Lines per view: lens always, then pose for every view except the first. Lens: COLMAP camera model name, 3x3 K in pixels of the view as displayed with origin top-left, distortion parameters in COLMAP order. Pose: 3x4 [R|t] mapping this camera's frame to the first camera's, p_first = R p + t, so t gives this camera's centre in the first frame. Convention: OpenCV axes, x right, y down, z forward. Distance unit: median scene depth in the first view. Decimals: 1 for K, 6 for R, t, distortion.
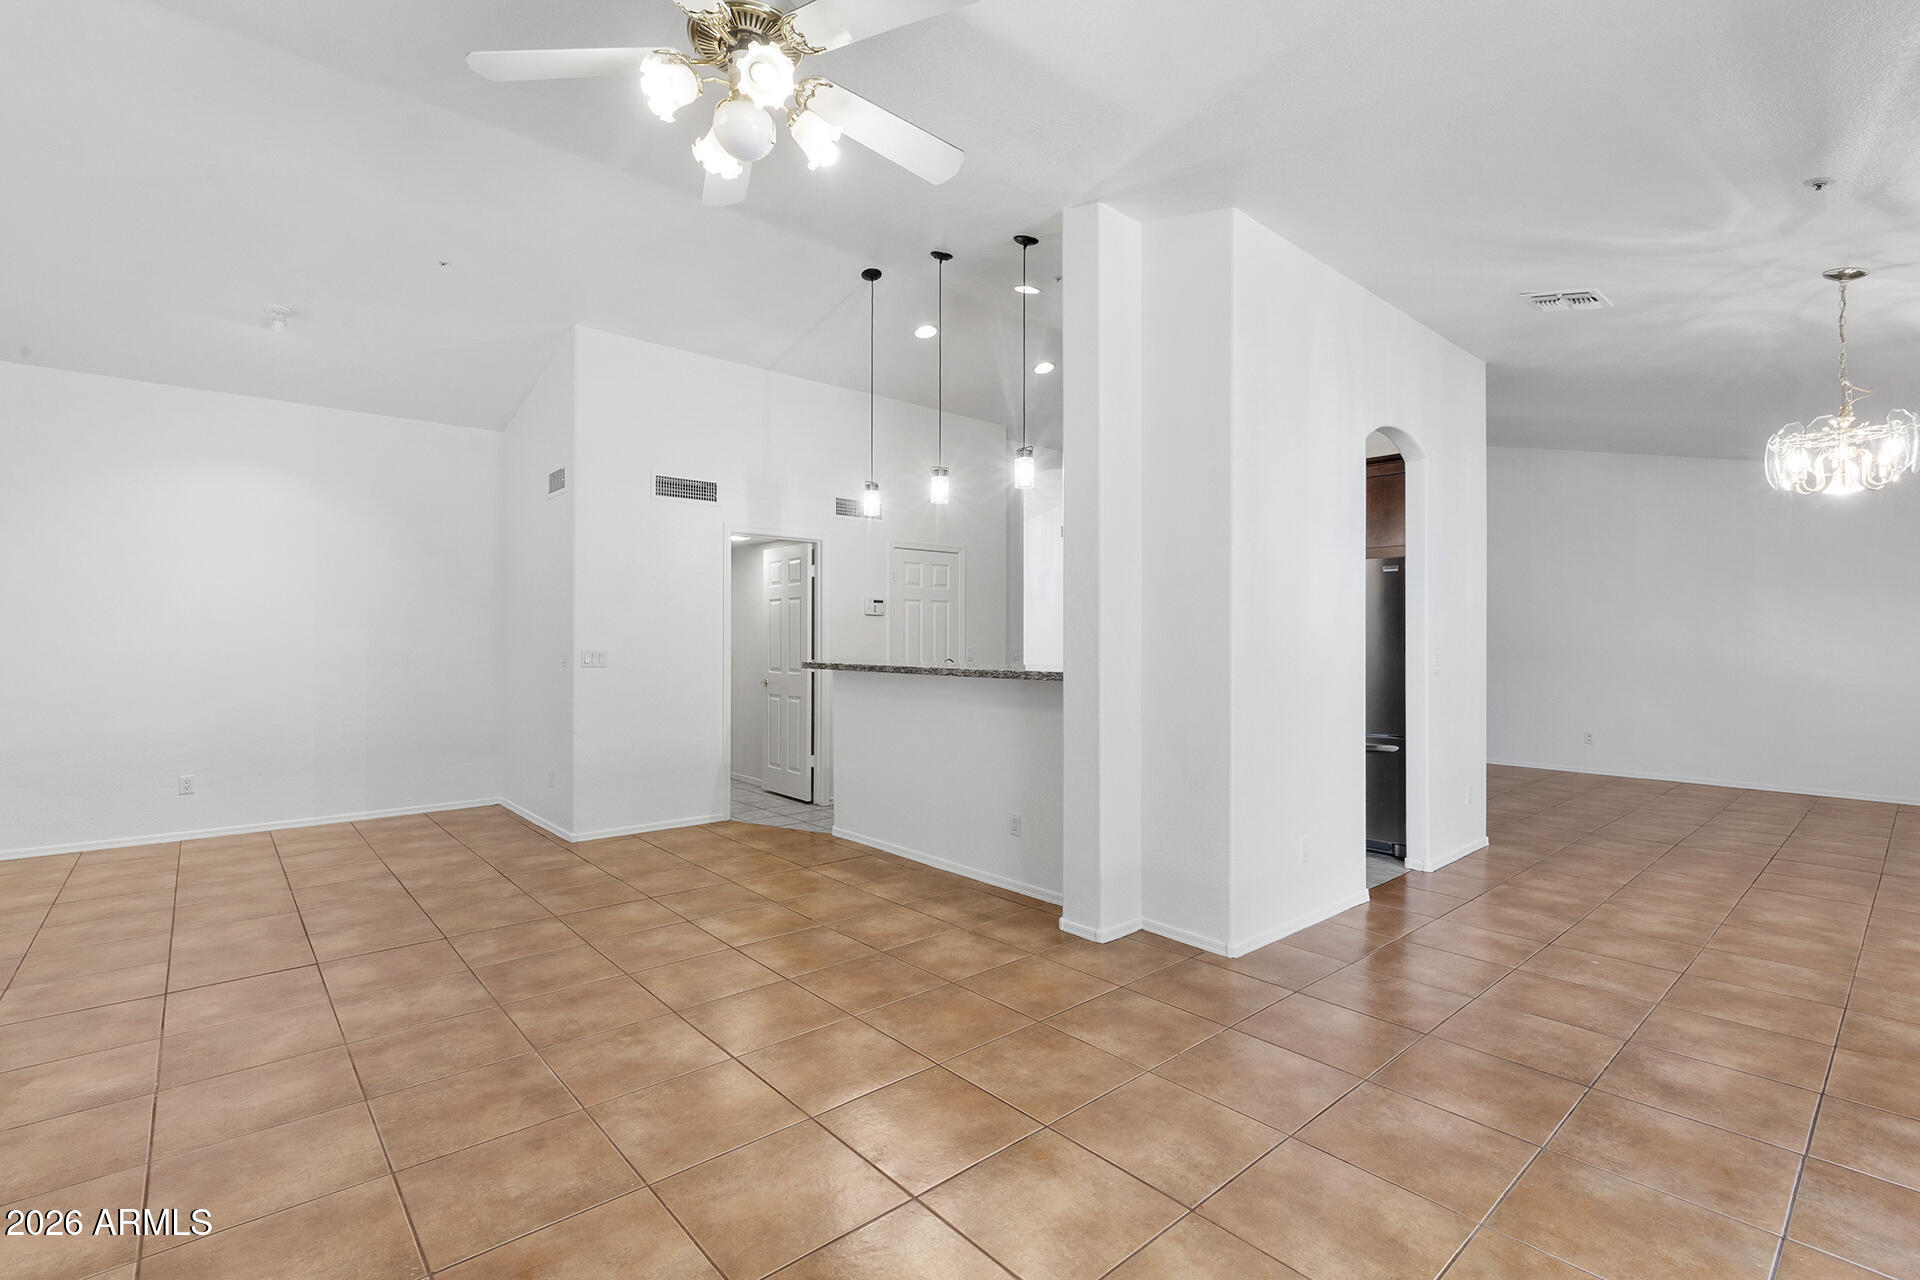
lens RADIAL K [[862.2, 0, 960.0], [0, 862.2, 633.8], [0, 0, 1]] dist [-0.000812, -0.000251]
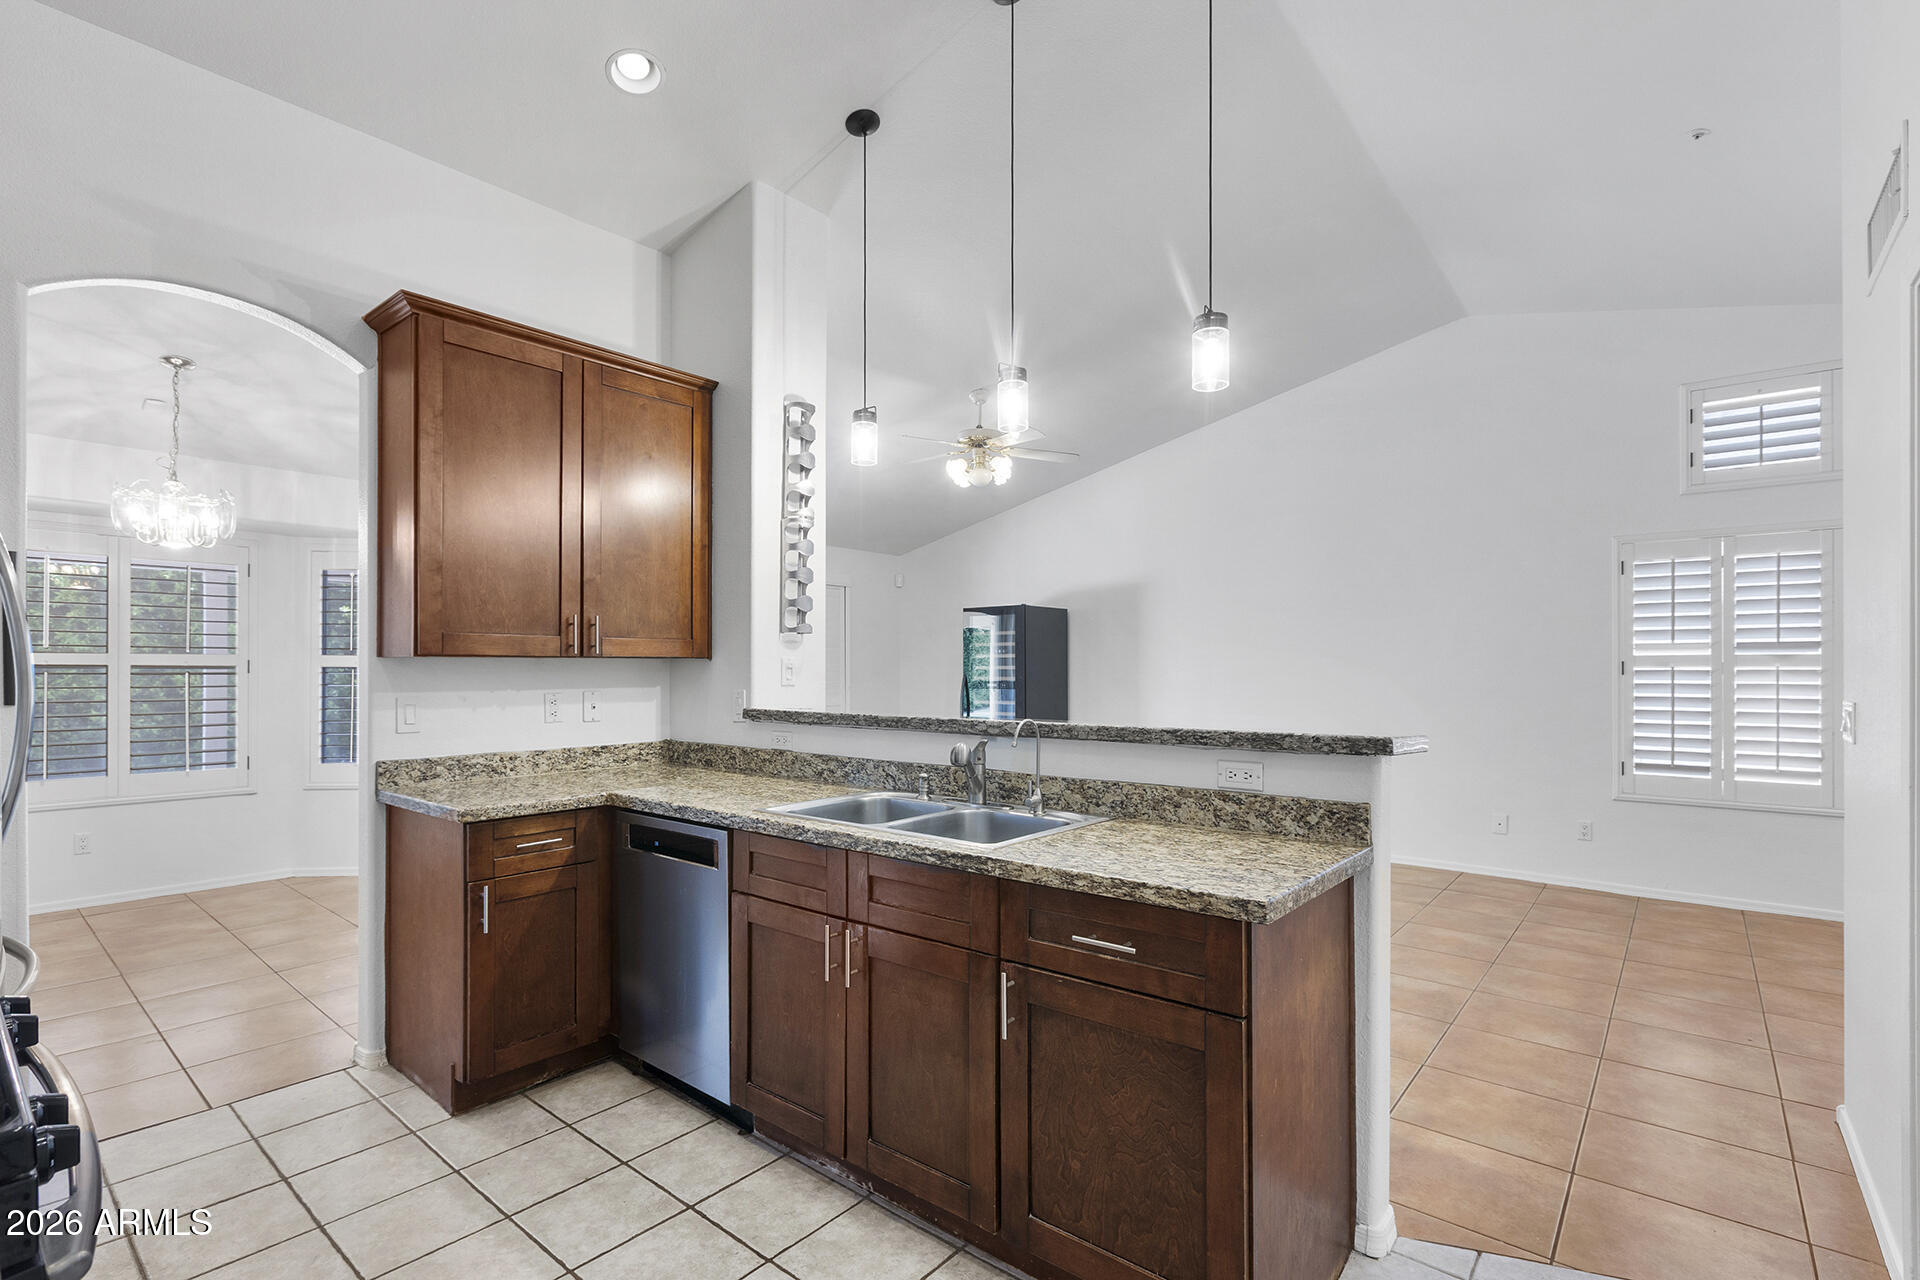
lens RADIAL K [[877.3, 0, 953.9], [0, 877.3, 669.9], [0, 0, 1]] dist [-0.004169, -0.000203]
pose [[-0.989061, -0.003873, -0.147459, 0.139528], [-0.002923, 0.999974, -0.006657, 0.009824], [0.147481, -0.006153, -0.989046, 2.272998]]
